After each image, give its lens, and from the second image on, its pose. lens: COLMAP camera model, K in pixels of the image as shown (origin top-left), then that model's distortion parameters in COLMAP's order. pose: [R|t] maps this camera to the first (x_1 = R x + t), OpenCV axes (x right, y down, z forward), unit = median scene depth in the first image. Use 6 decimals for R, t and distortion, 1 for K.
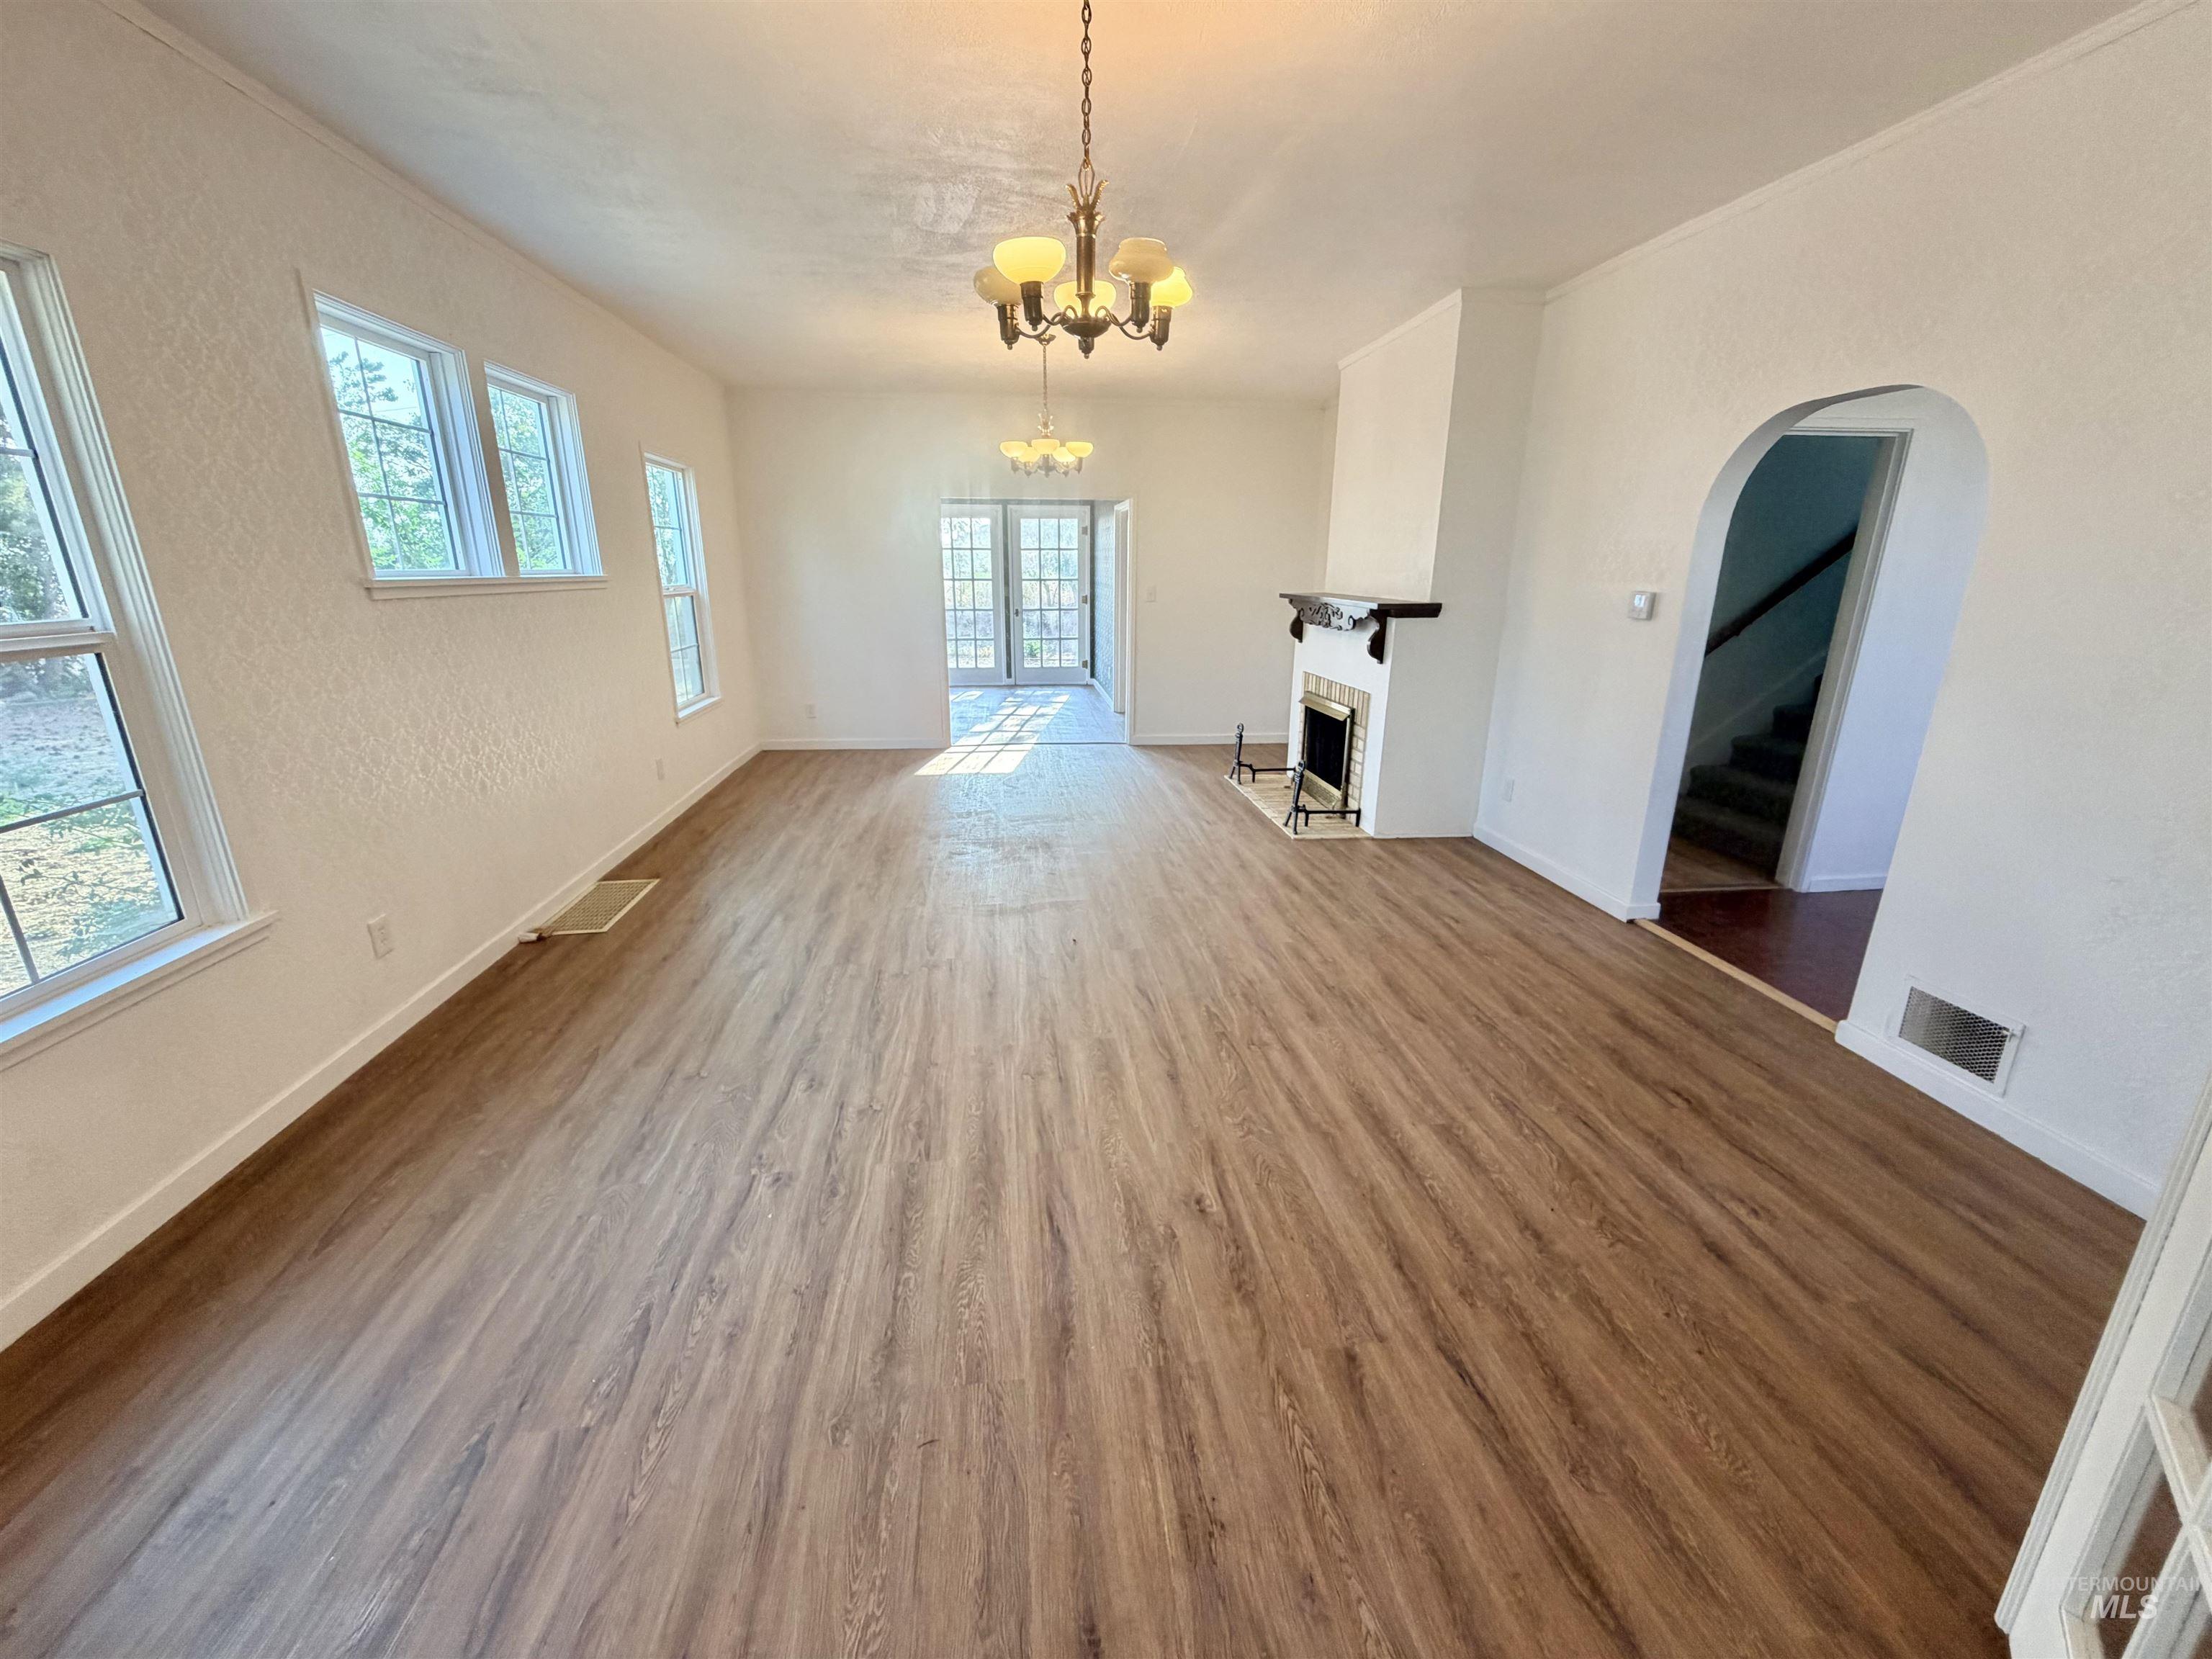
lens RADIAL K [[882.5, 0, 1100.7], [0, 882.5, 824.9], [0, 0, 1]] dist [-0.003279, -0.000143]
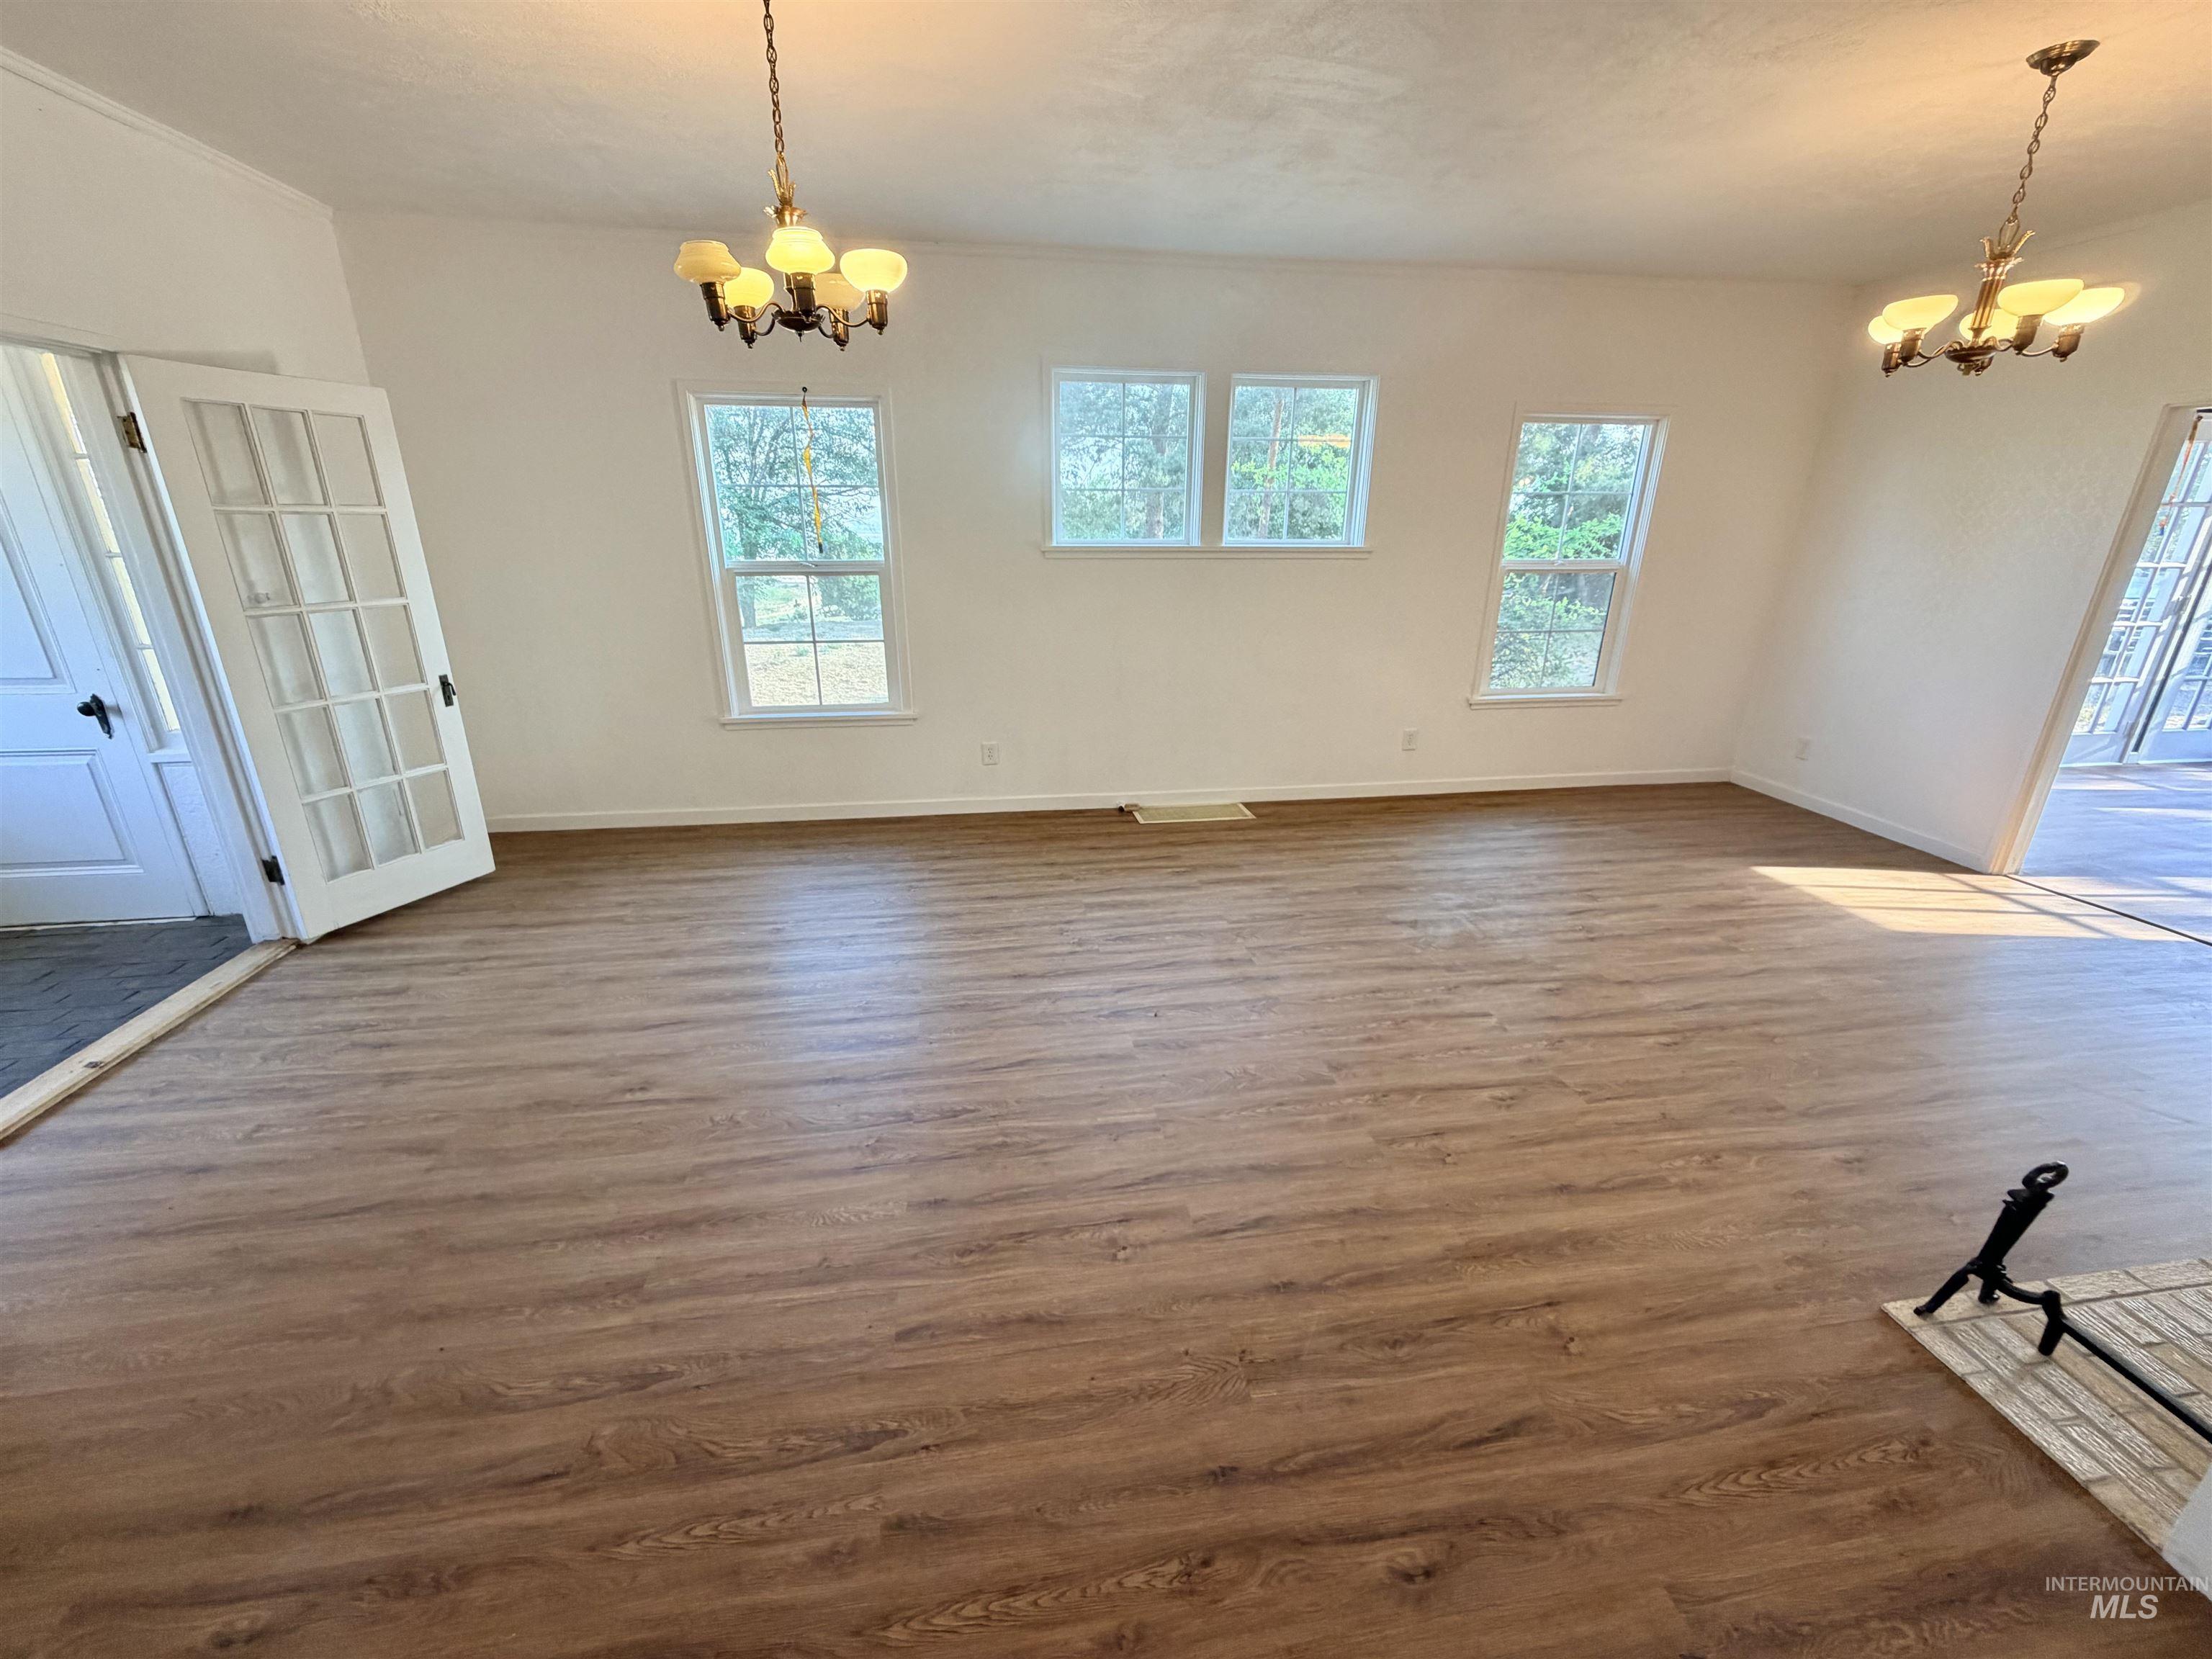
lens RADIAL K [[882.5, 0, 1097.8], [0, 882.5, 827.3], [0, 0, 1]] dist [-0.003279, -0.000143]
pose [[0.038320, 0.330667, -0.942969, 0.768772], [-0.288613, 0.907108, 0.306363, -0.294972], [0.956679, 0.260414, 0.130195, 0.900534]]
